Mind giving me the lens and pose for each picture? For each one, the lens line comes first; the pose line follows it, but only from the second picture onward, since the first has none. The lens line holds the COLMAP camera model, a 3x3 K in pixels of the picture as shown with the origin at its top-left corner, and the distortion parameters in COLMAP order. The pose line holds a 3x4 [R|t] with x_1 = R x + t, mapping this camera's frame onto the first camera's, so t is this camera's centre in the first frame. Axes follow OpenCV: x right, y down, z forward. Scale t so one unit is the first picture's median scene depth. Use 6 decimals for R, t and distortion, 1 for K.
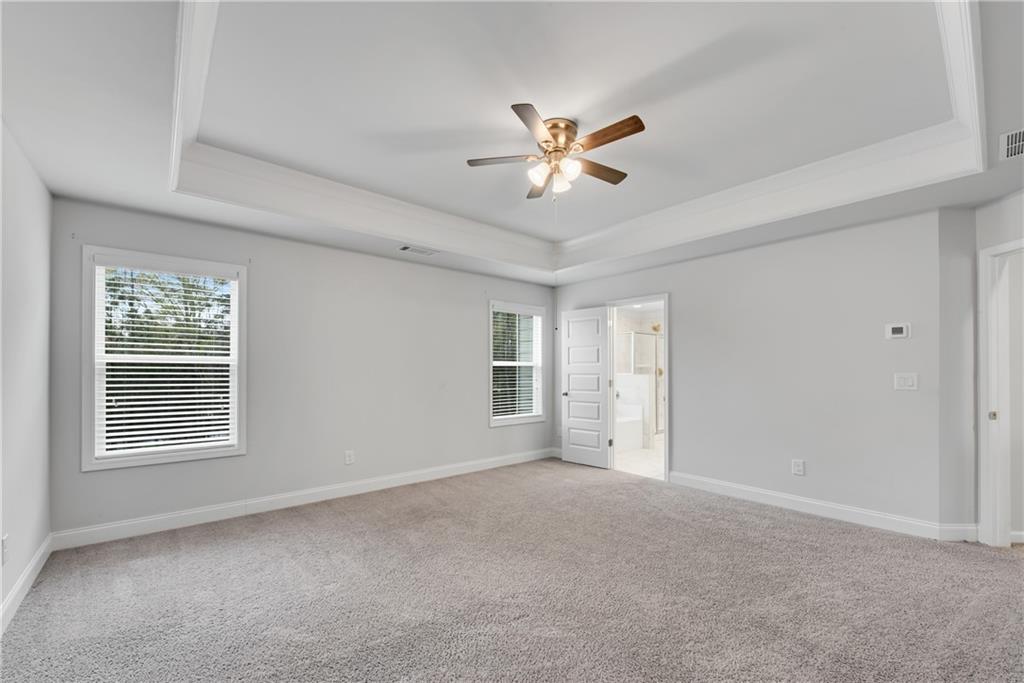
lens RADIAL K [[412.3, 0, 543.5], [0, 412.3, 366.2], [0, 0, 1]] dist [-0.013626, -0.000381]
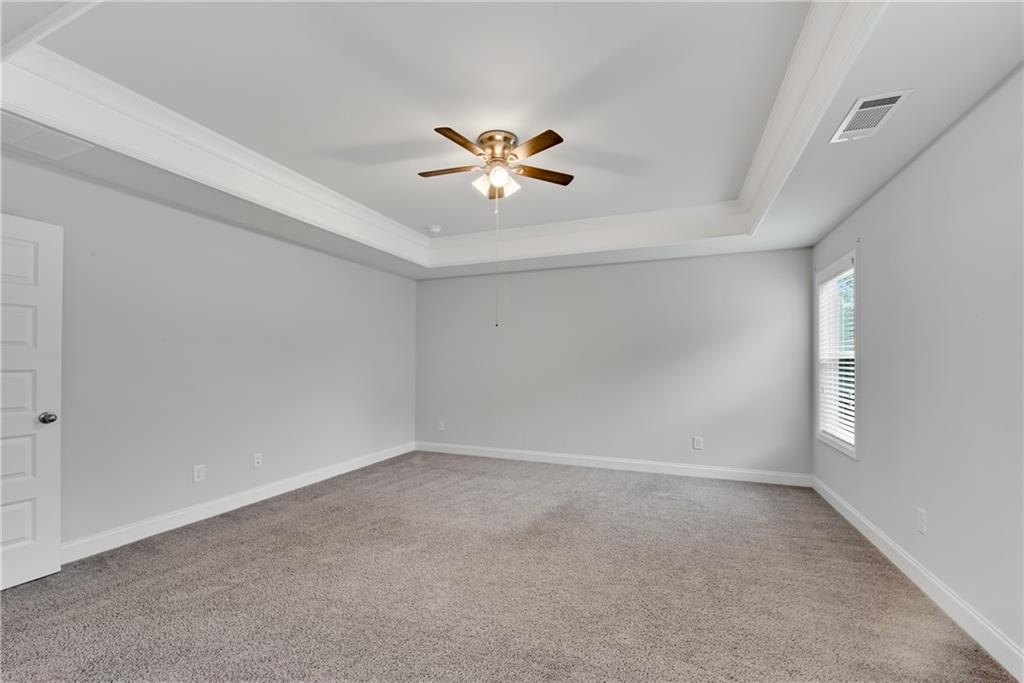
lens RADIAL K [[412.3, 0, 516.0], [0, 412.3, 357.7], [0, 0, 1]] dist [-0.013626, -0.000381]
pose [[-0.900402, -0.008909, -0.434968, 0.203044], [-0.000384, 0.999806, -0.019683, 0.007178], [0.435059, -0.017555, -0.900231, 0.923182]]
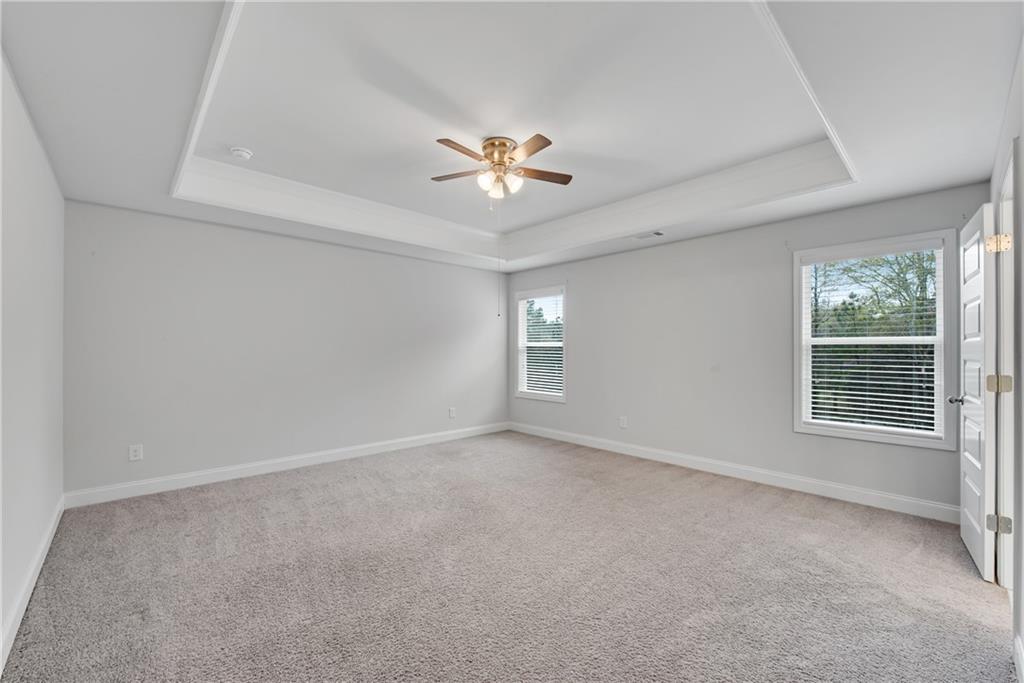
lens RADIAL K [[412.3, 0, 516.3], [0, 412.3, 347.6], [0, 0, 1]] dist [-0.013626, -0.000381]
pose [[0.018225, -0.005655, -0.999818, 0.544382], [0.006227, 0.999965, -0.005542, 0.004695], [0.999815, -0.006125, 0.018260, 0.491374]]
